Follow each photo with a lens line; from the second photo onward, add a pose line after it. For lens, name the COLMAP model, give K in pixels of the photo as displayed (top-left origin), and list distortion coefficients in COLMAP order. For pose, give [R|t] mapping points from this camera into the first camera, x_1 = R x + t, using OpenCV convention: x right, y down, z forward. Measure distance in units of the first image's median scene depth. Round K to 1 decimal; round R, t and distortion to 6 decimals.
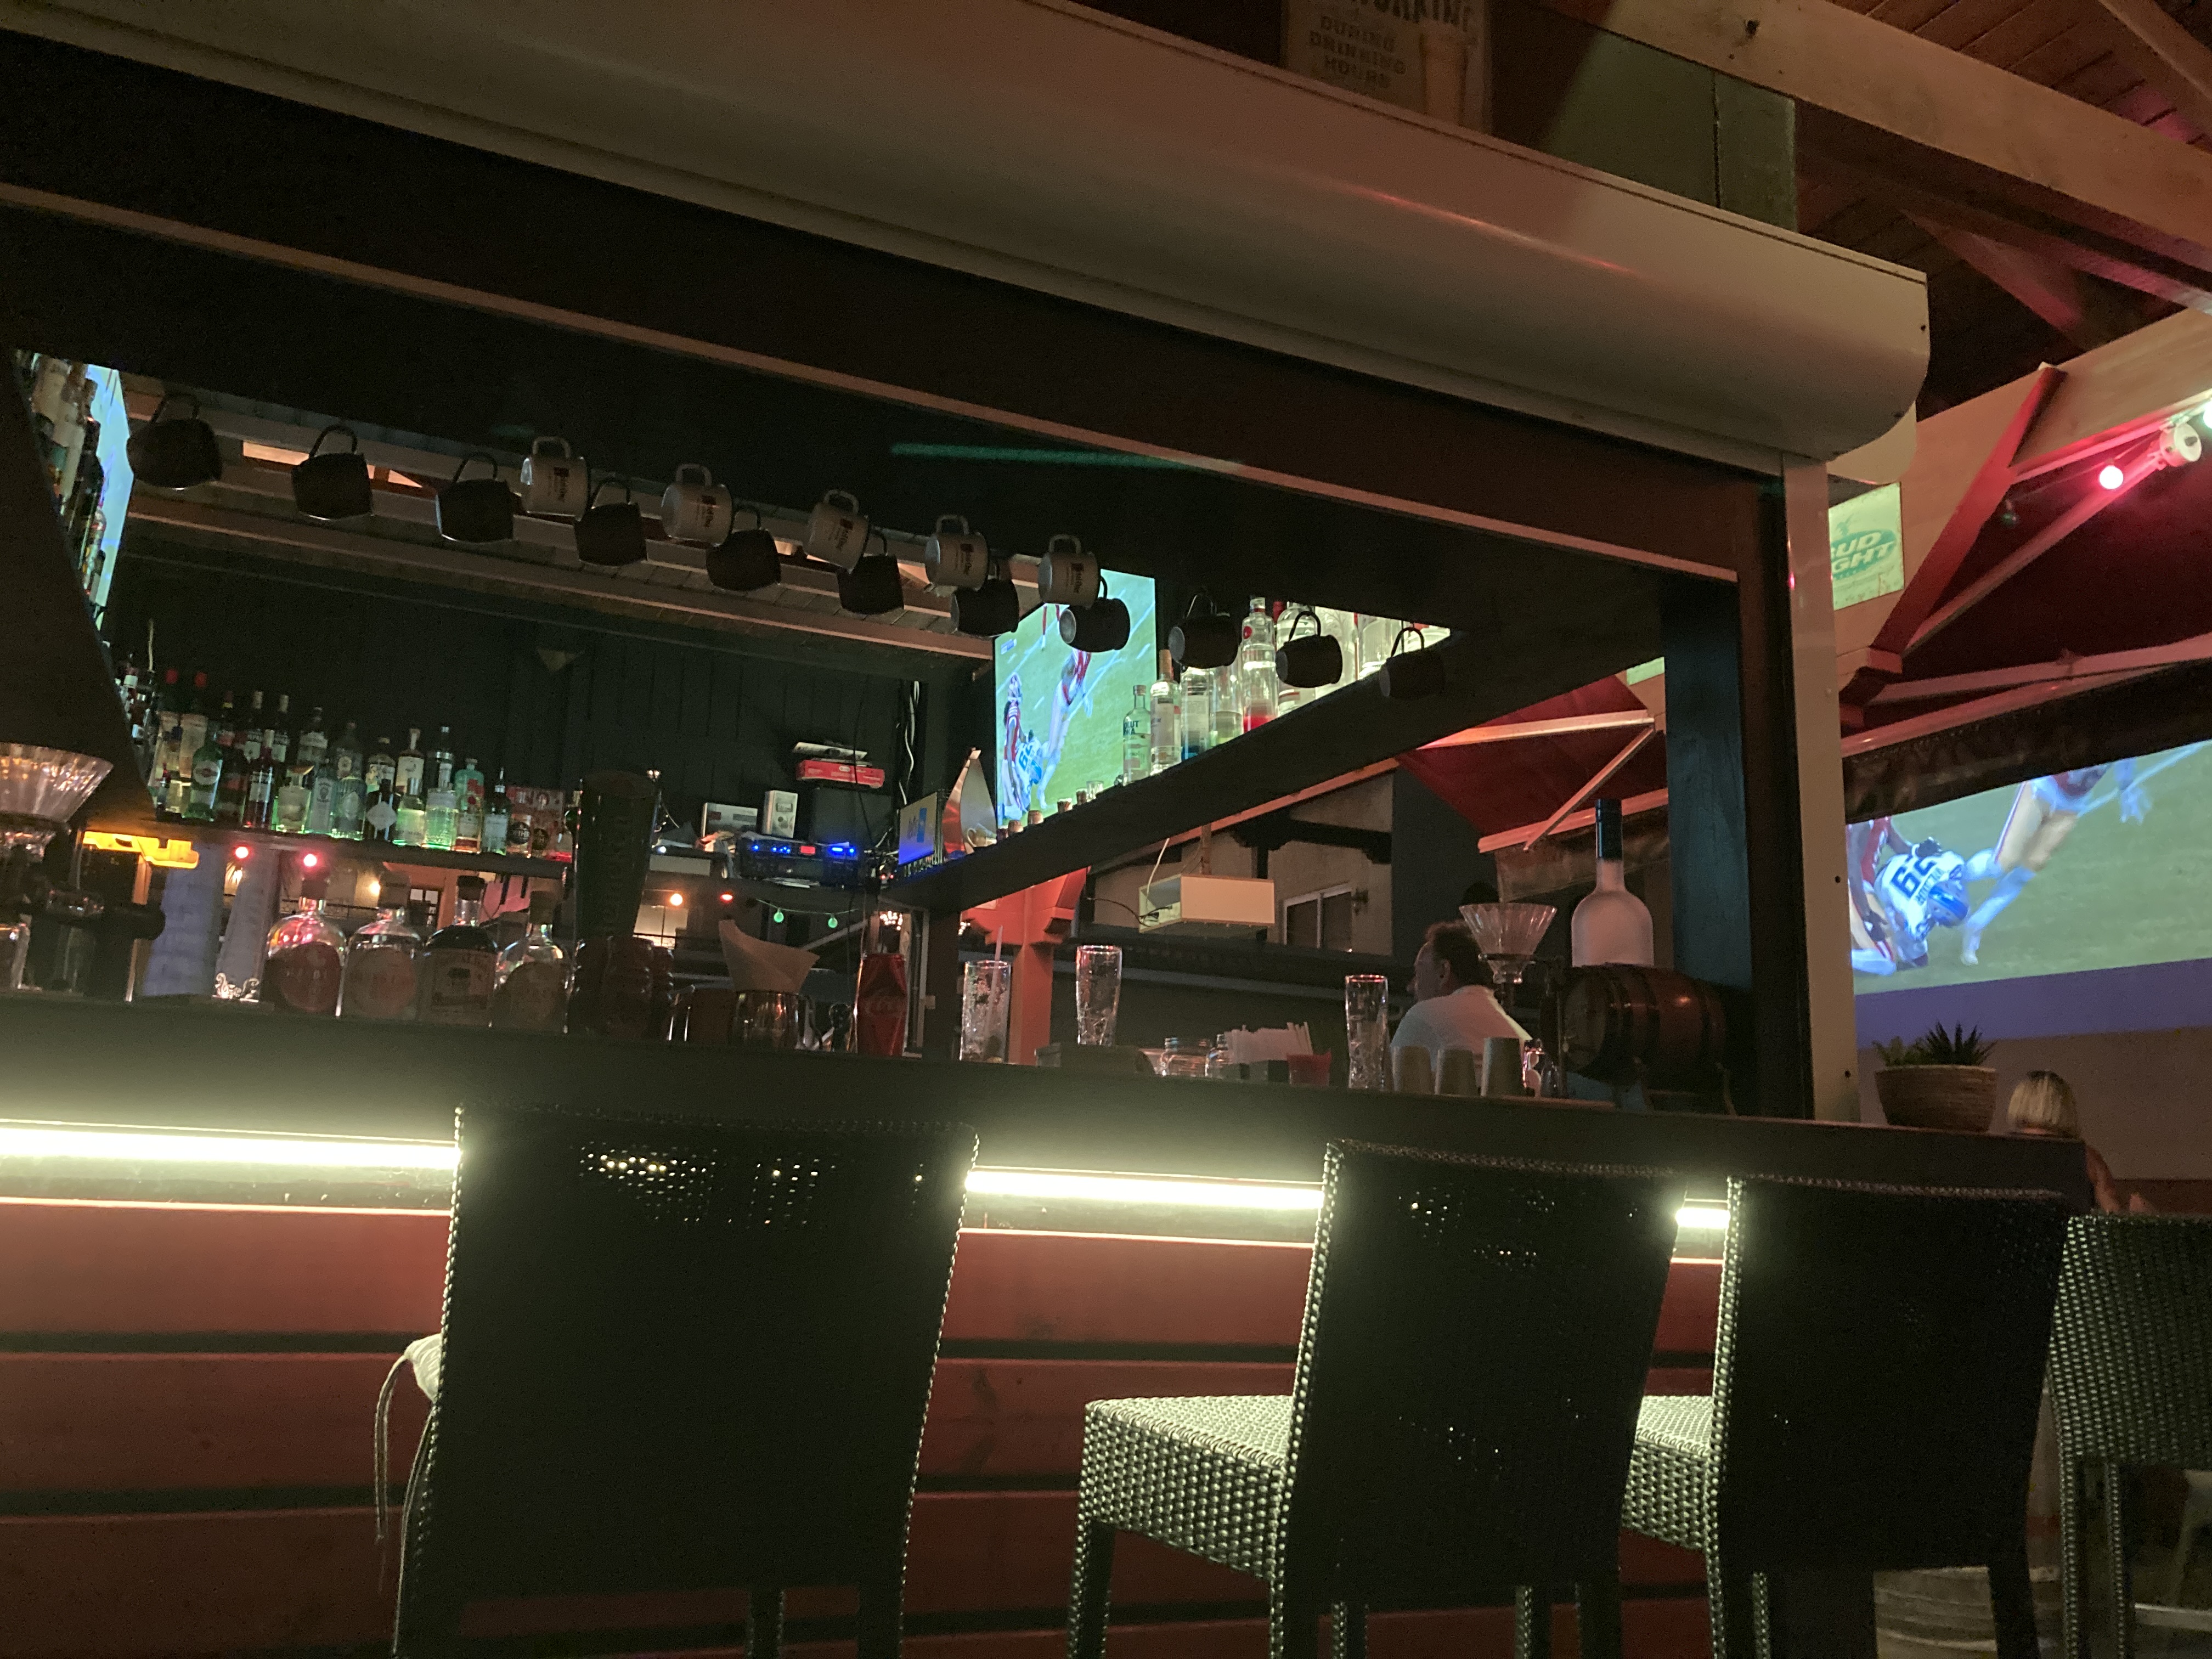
lens RADIAL K [[1808.5, 0, 1103.3], [0, 1808.5, 793.2], [0, 0, 1]] dist [0.088700, -0.178167]
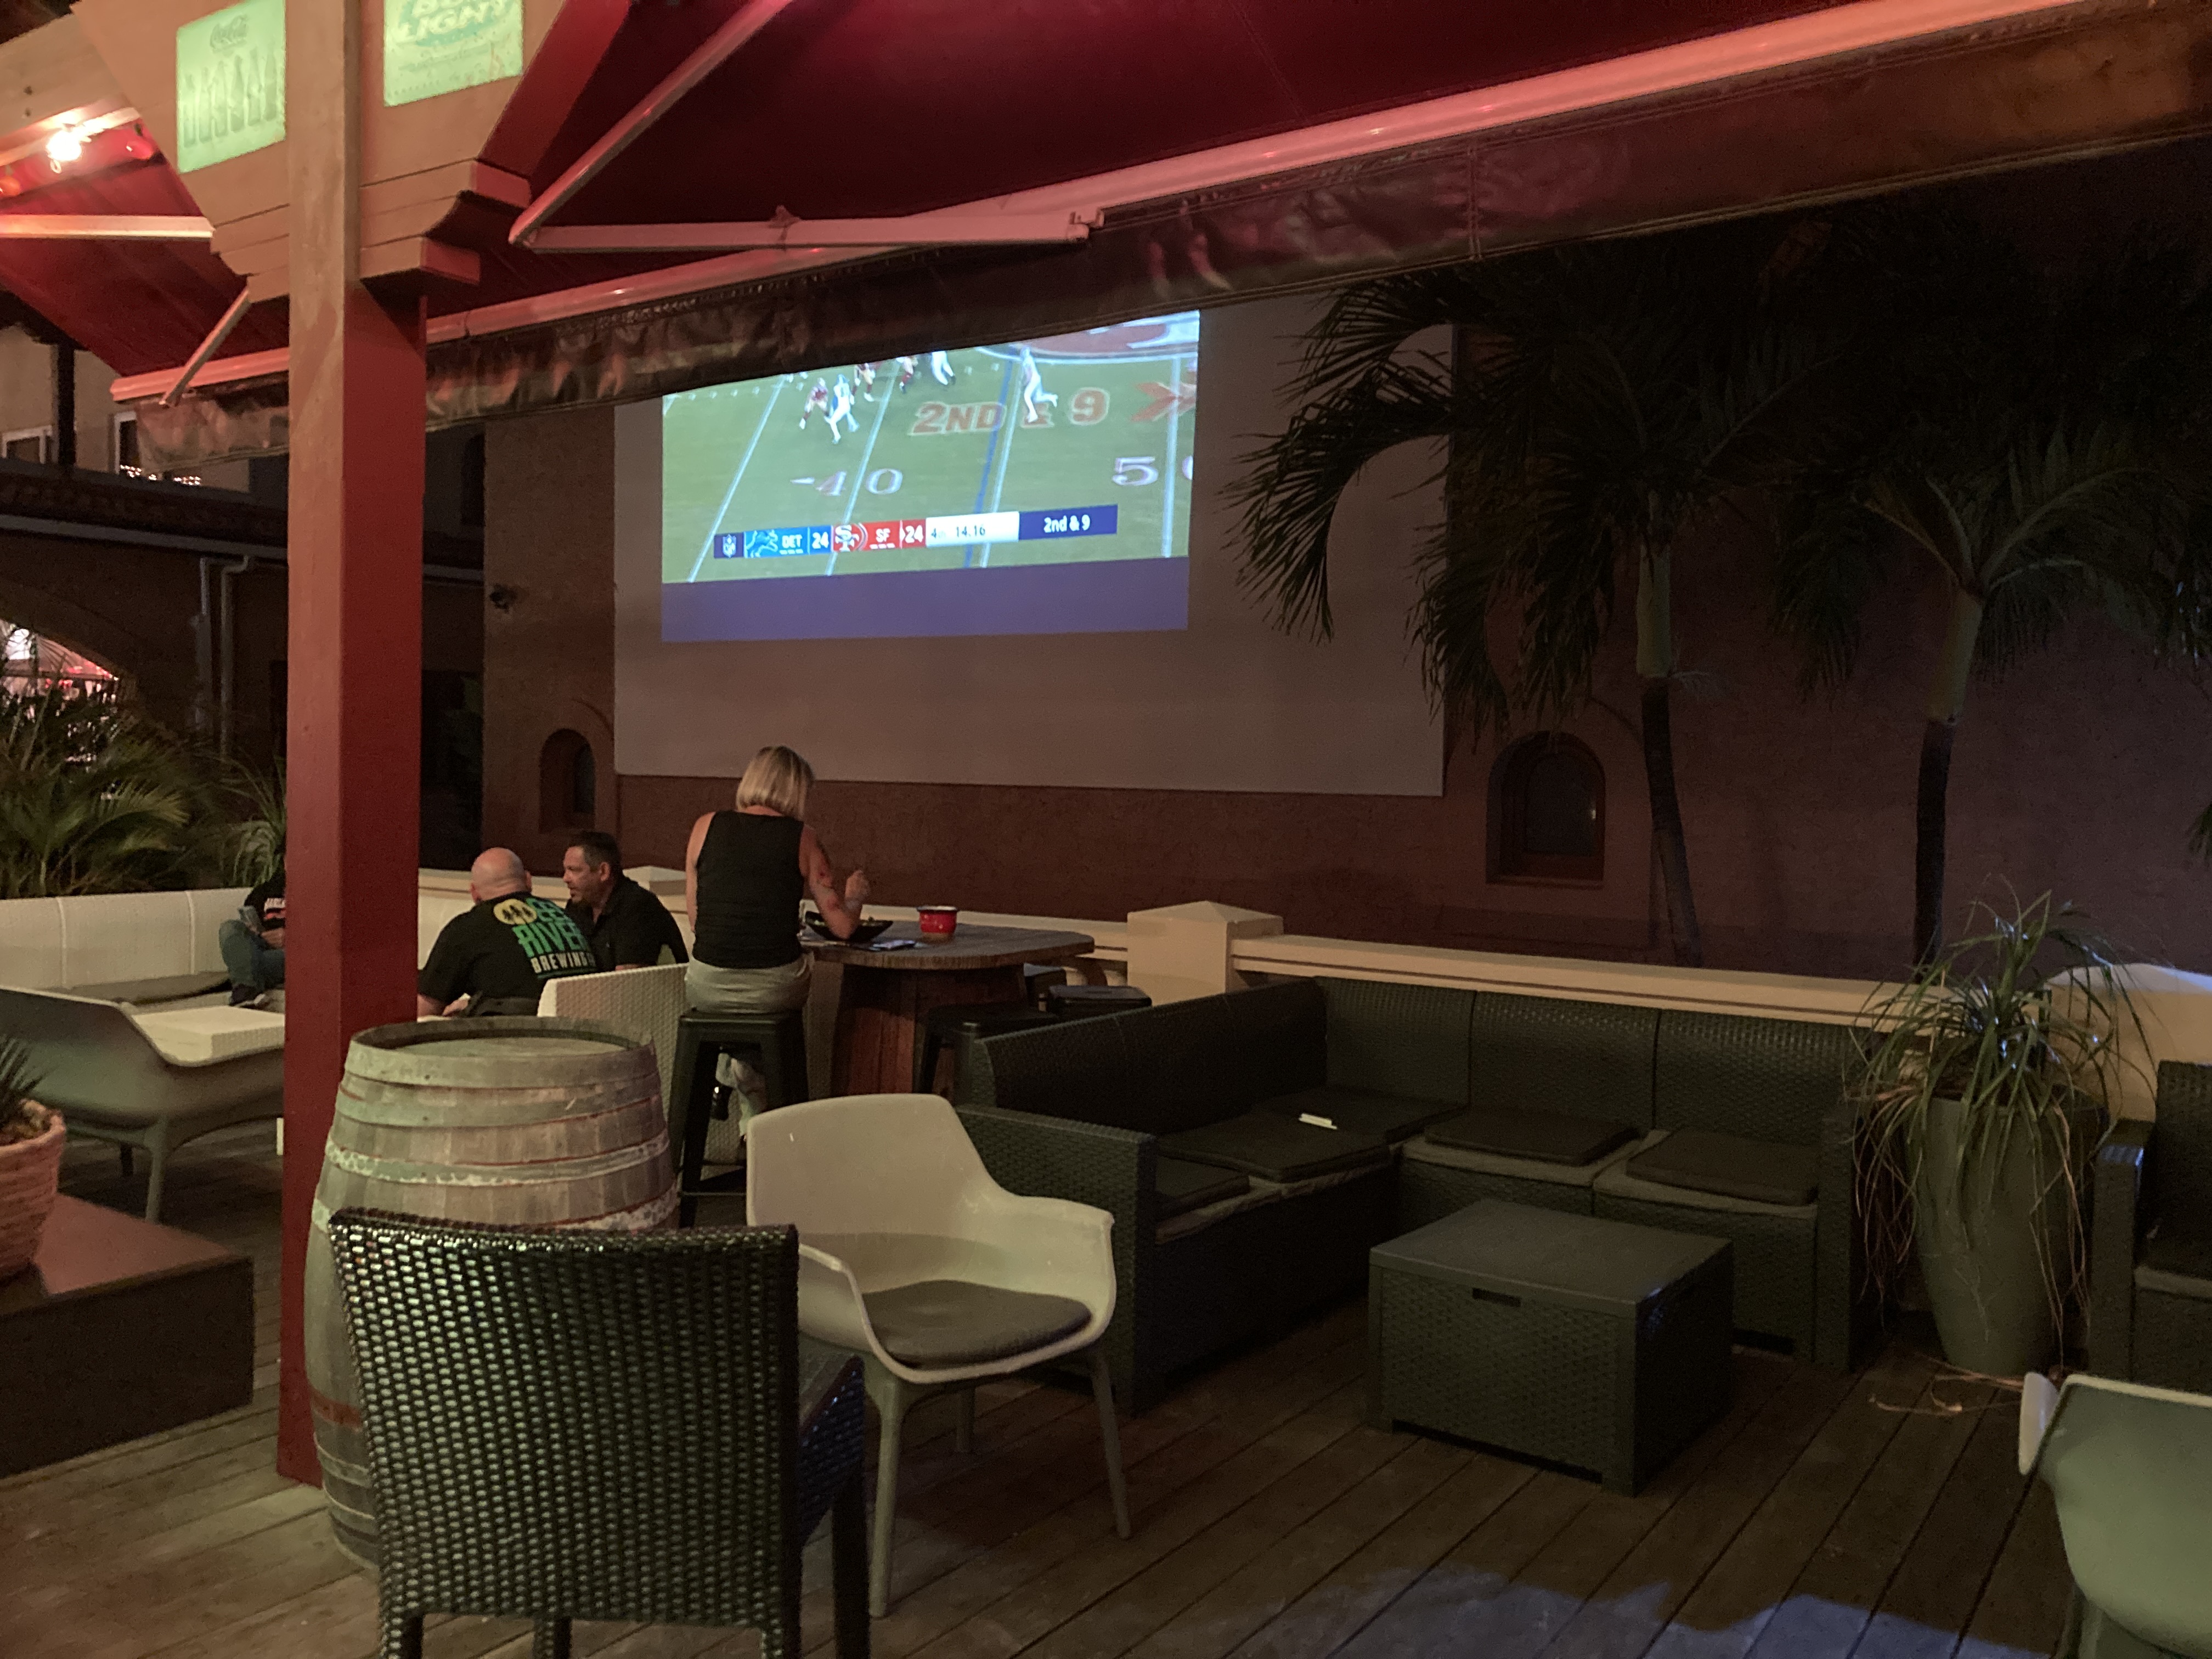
lens RADIAL K [[1808.5, 0, 1103.3], [0, 1808.5, 793.2], [0, 0, 1]] dist [0.088700, -0.178167]
pose [[0.862148, -0.035414, 0.505417, 0.118788], [-0.096537, 0.967797, 0.232487, -0.014876], [-0.497375, -0.249229, 0.830965, 0.123845]]
